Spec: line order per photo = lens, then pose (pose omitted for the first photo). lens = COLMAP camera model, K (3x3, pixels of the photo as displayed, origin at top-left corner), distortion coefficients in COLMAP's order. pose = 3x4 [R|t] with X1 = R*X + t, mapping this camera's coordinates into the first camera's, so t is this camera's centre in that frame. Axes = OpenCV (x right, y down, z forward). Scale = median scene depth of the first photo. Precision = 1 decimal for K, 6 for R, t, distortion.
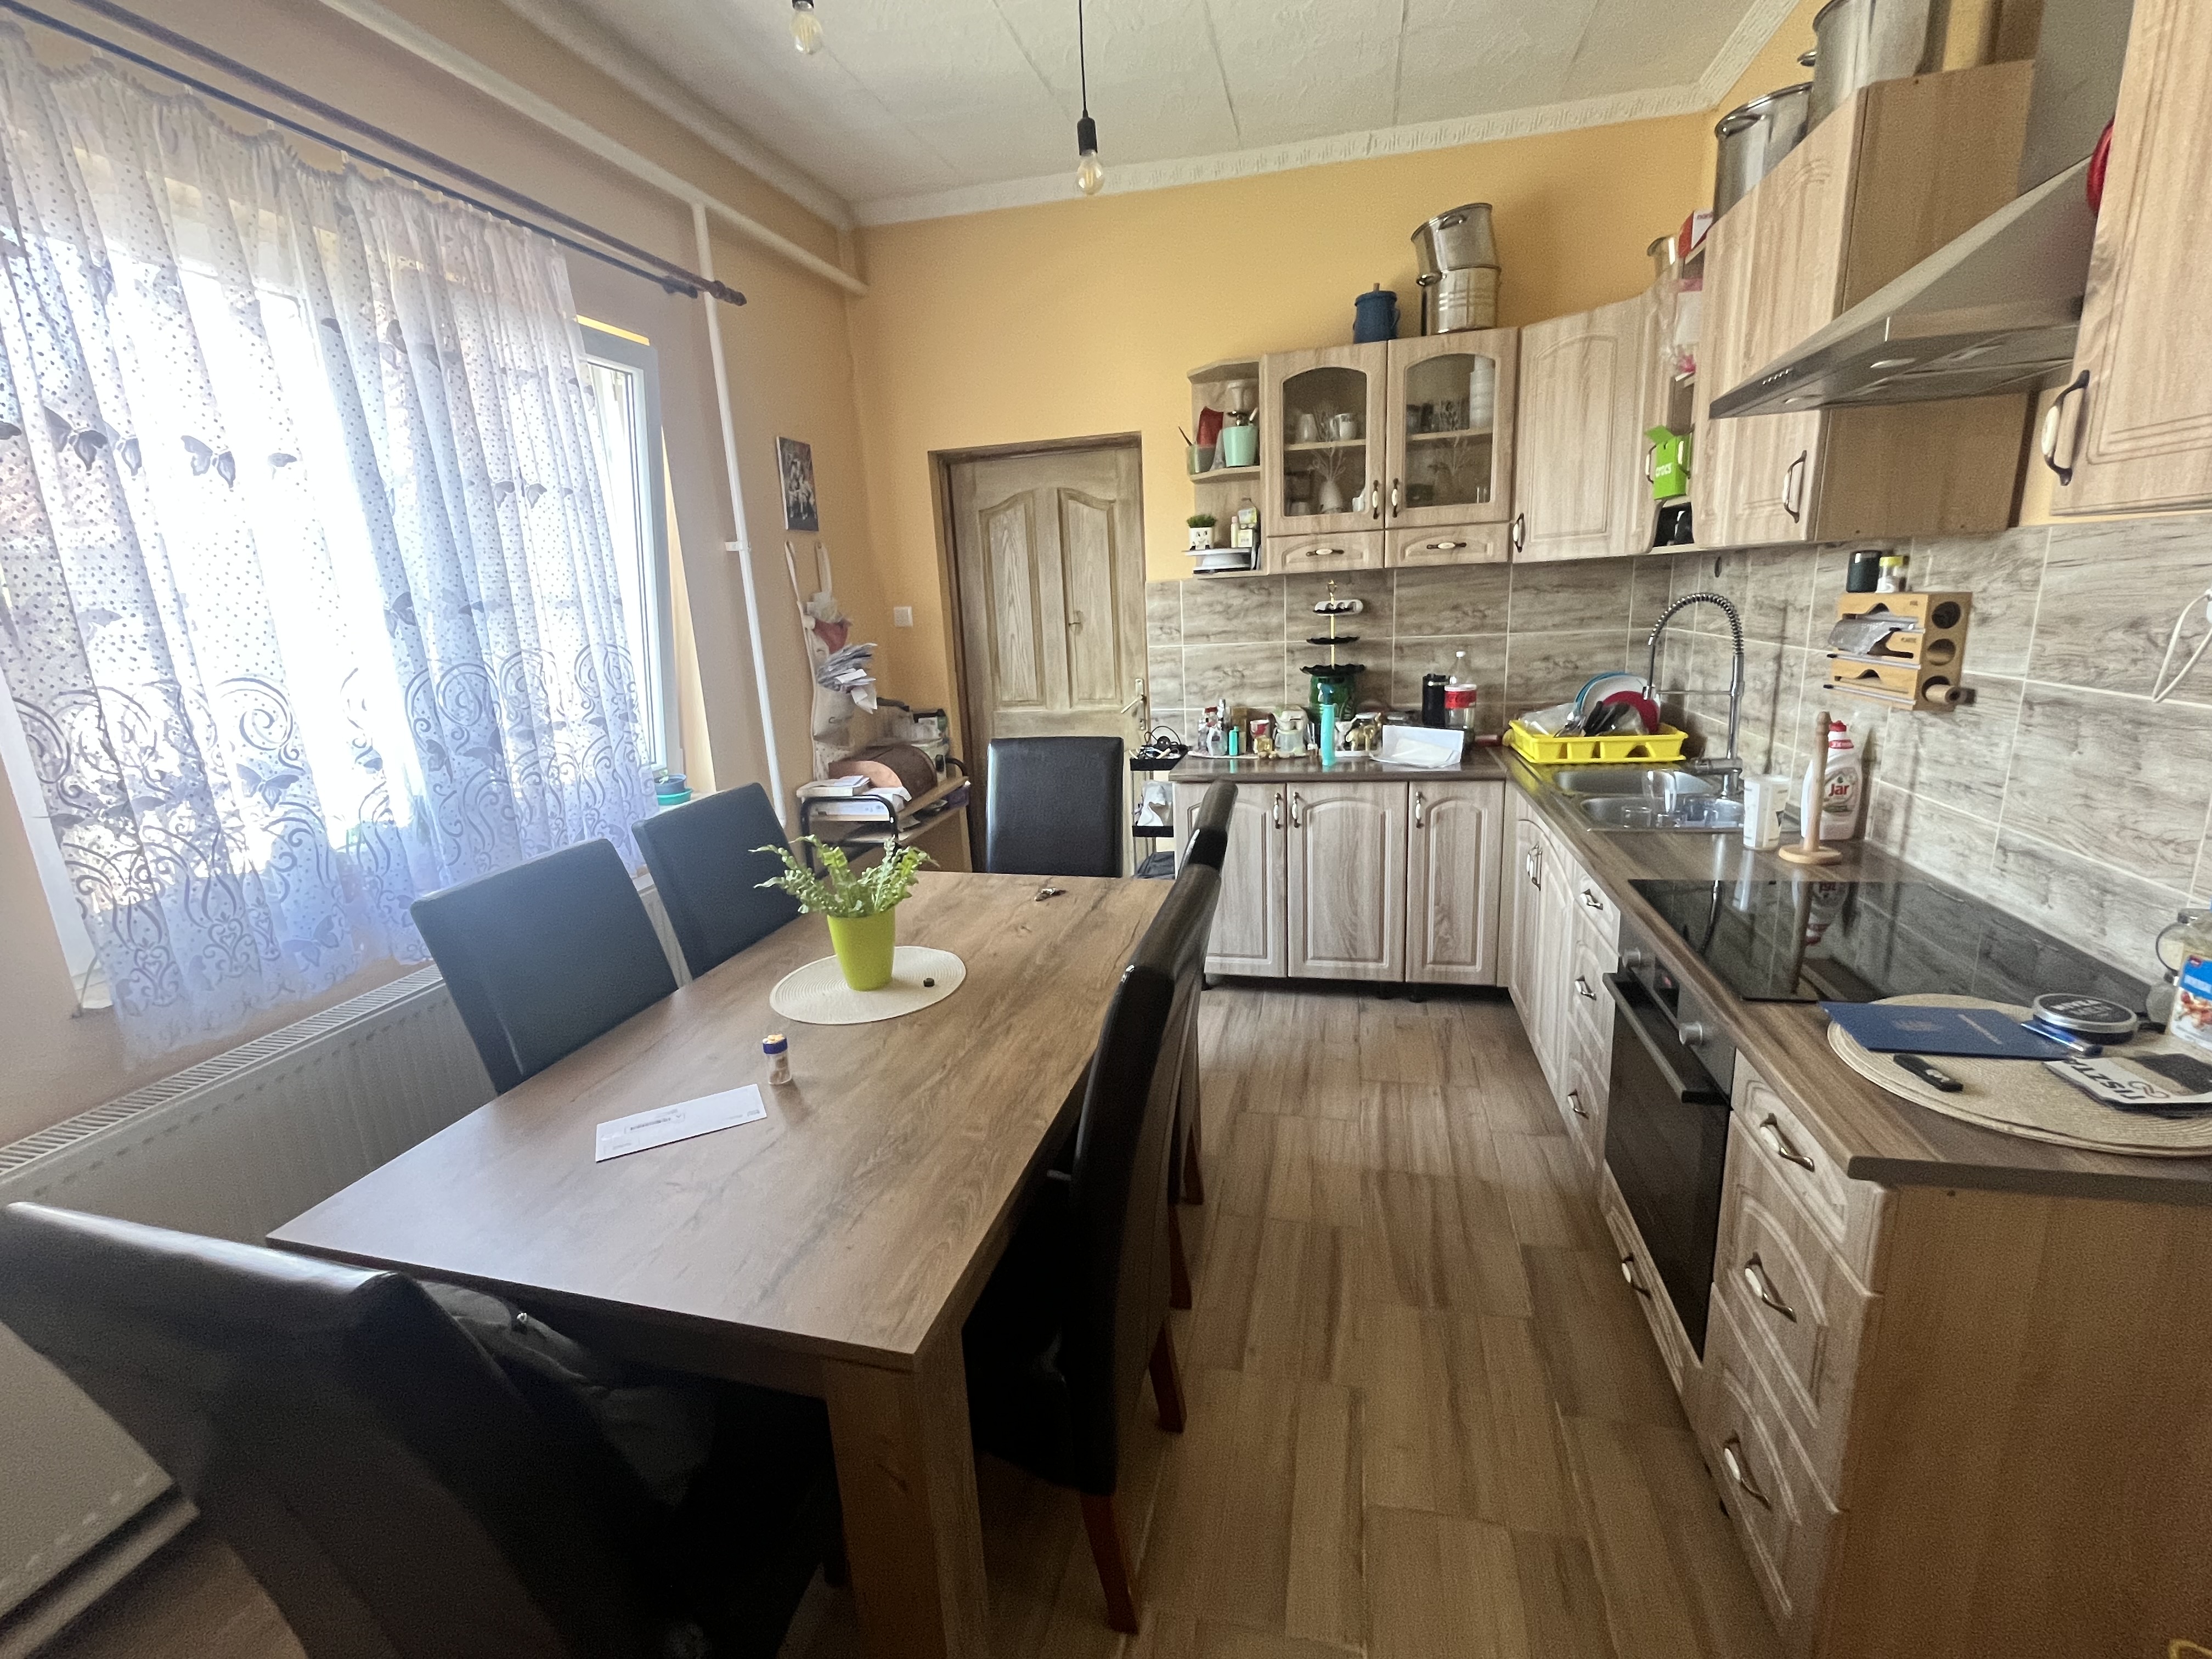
lens RADIAL K [[968.0, 0, 1099.8], [0, 968.0, 821.7], [0, 0, 1]] dist [-0.000588, -0.000071]
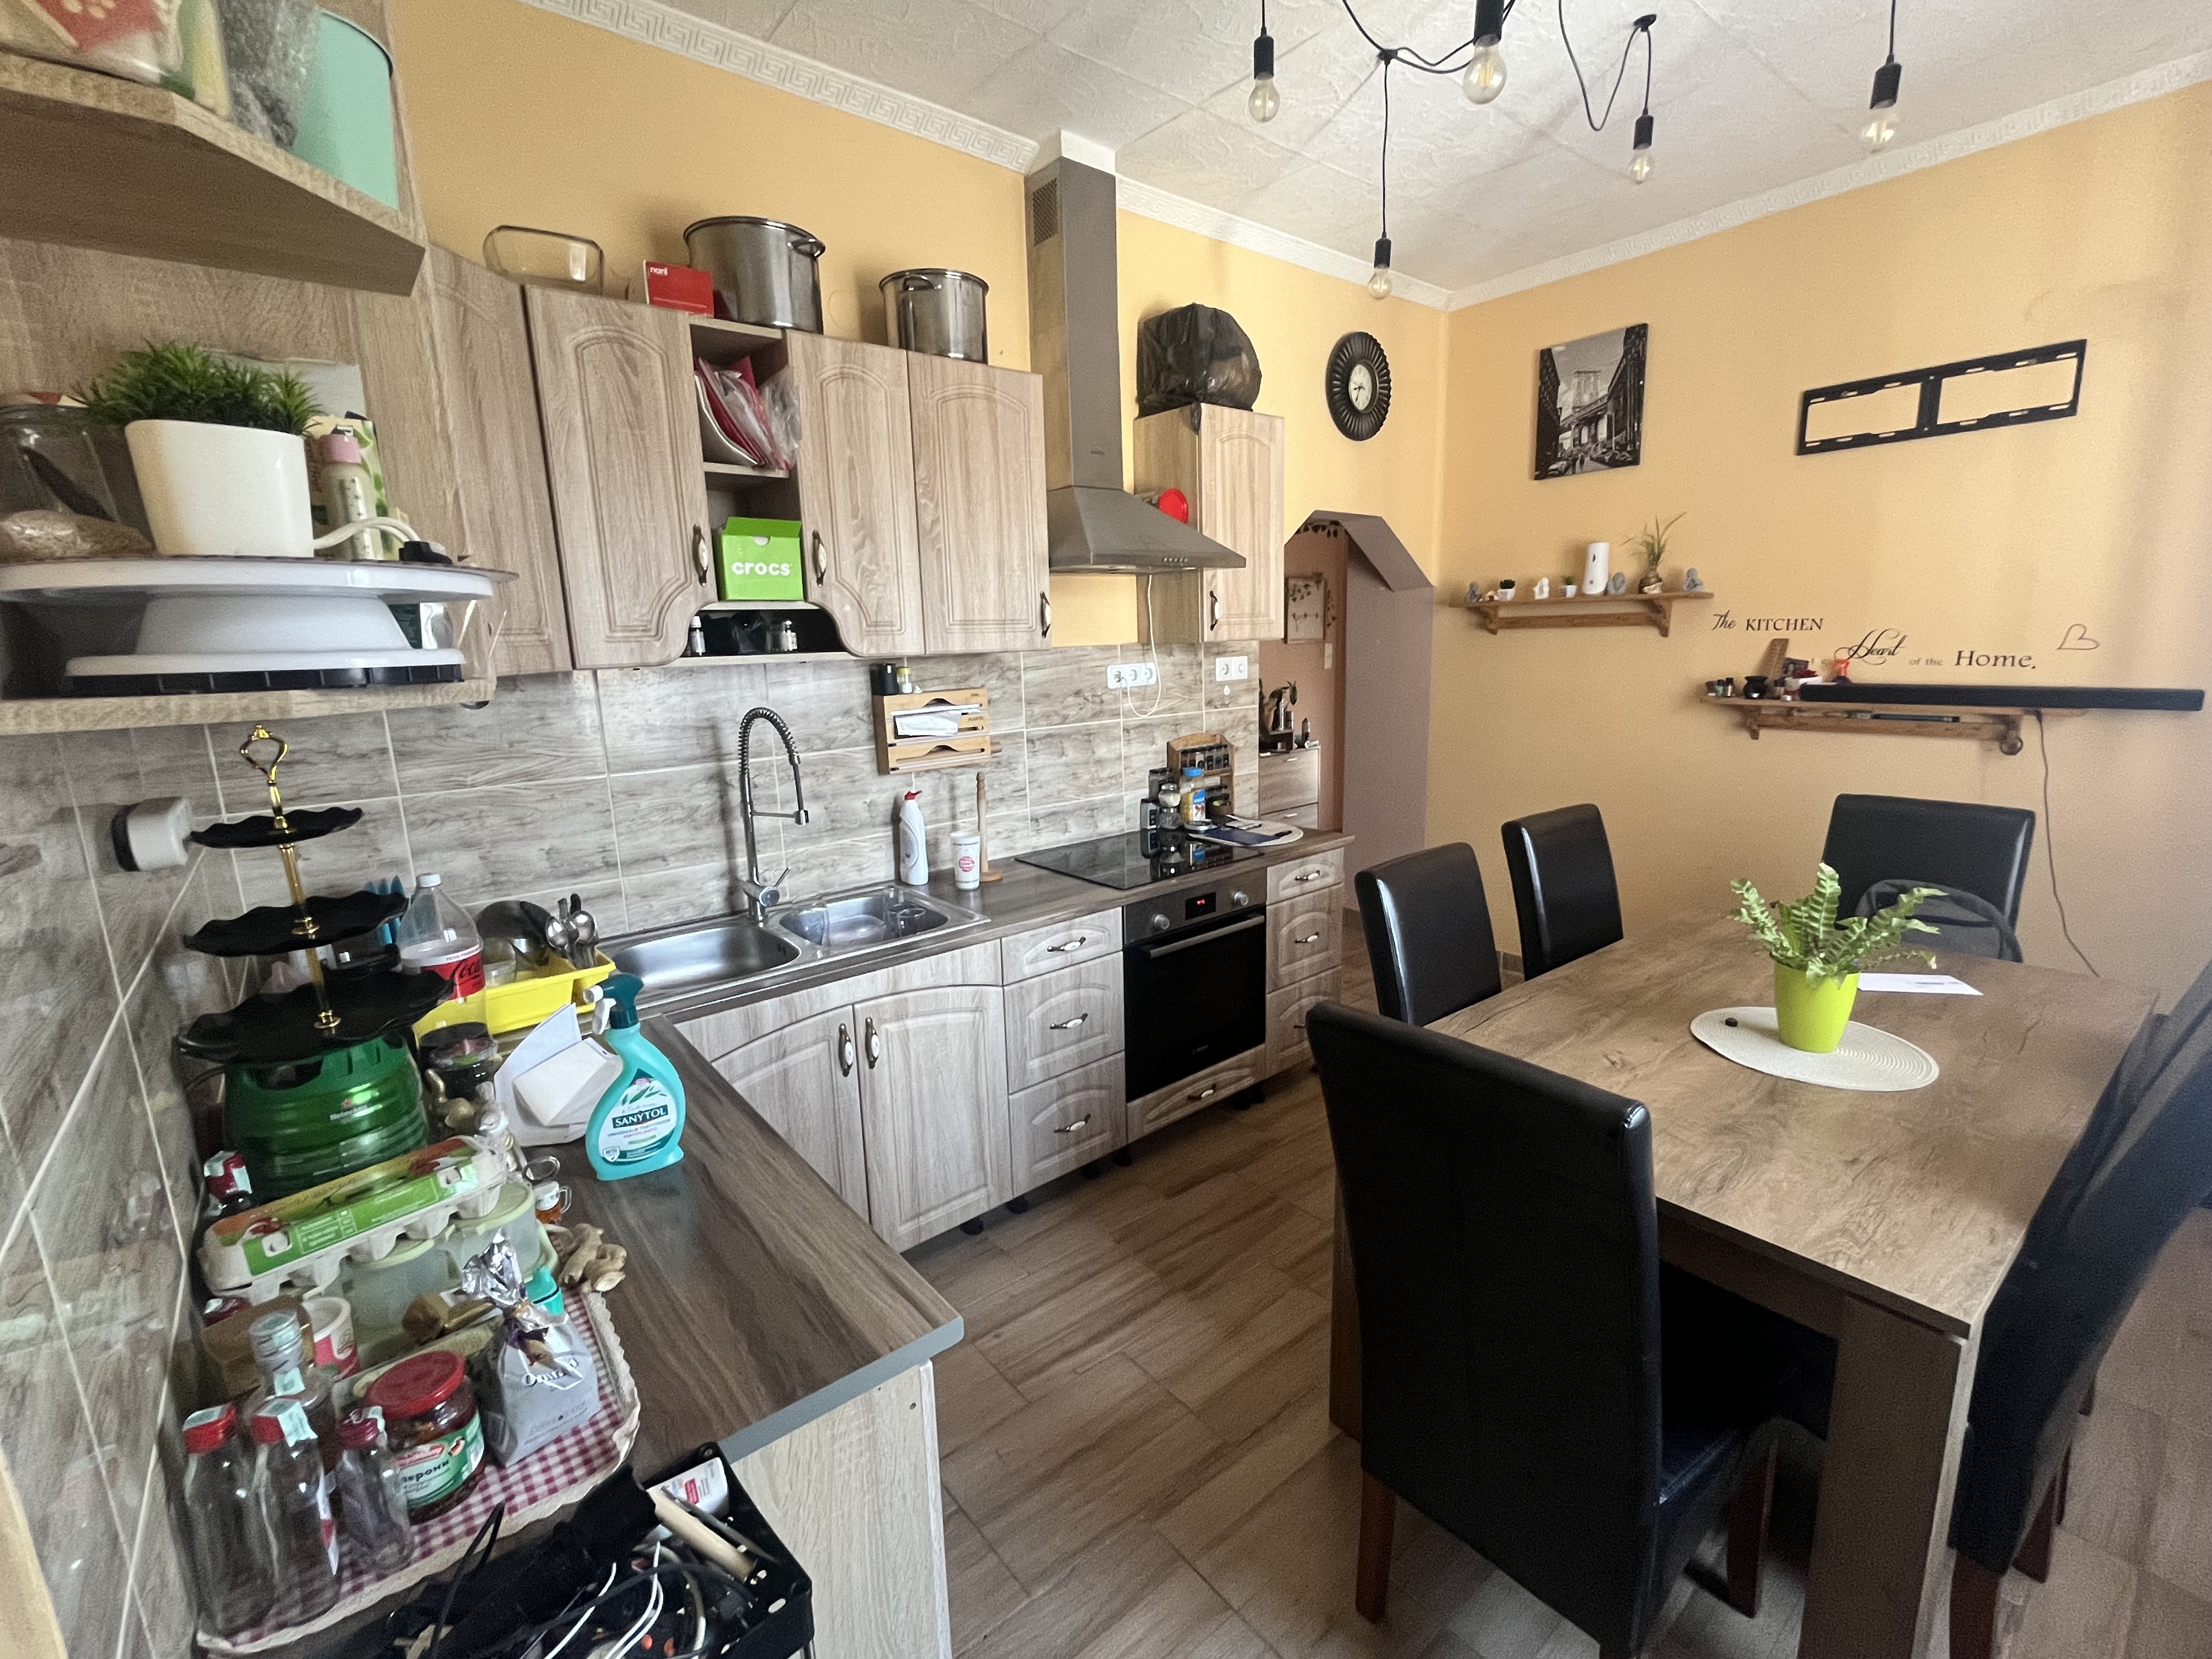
lens RADIAL K [[968.0, 0, 1105.8], [0, 968.0, 840.2], [0, 0, 1]] dist [-0.000588, -0.000071]
pose [[-0.810097, -0.036088, 0.585184, -0.267928], [0.209876, 0.914113, 0.346914, -0.557719], [-0.547443, 0.403850, -0.732947, 2.329224]]
